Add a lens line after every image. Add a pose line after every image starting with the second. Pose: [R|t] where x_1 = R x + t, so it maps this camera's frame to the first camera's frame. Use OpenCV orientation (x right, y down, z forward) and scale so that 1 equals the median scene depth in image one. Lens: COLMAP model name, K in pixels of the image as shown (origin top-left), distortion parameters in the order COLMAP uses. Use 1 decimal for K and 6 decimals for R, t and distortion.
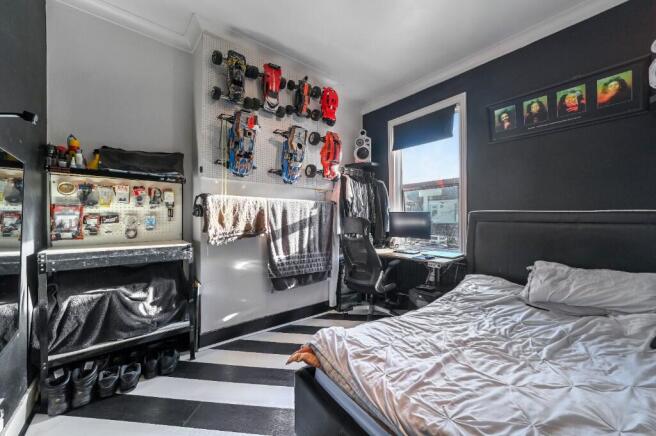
lens RADIAL K [[262.0, 0, 325.6], [0, 262.0, 216.3], [0, 0, 1]] dist [-0.030833, 0.007340]
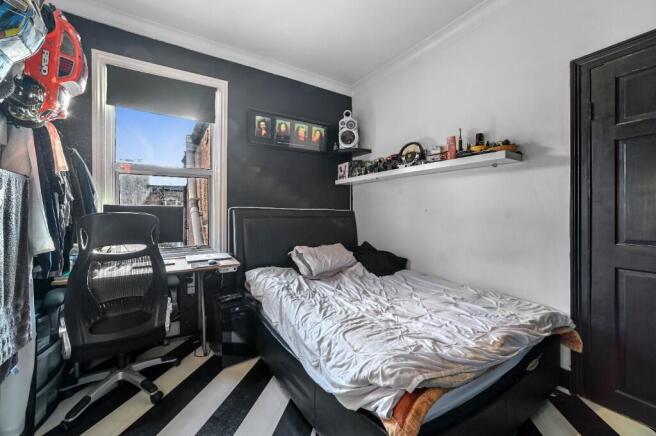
lens RADIAL K [[262.0, 0, 325.6], [0, 262.0, 216.3], [0, 0, 1]] dist [-0.030833, 0.007340]
pose [[0.076952, -0.007801, 0.997004, -0.420063], [-0.001999, 0.999966, 0.007979, 0.004612], [-0.997033, -0.002607, 0.076934, 0.631781]]
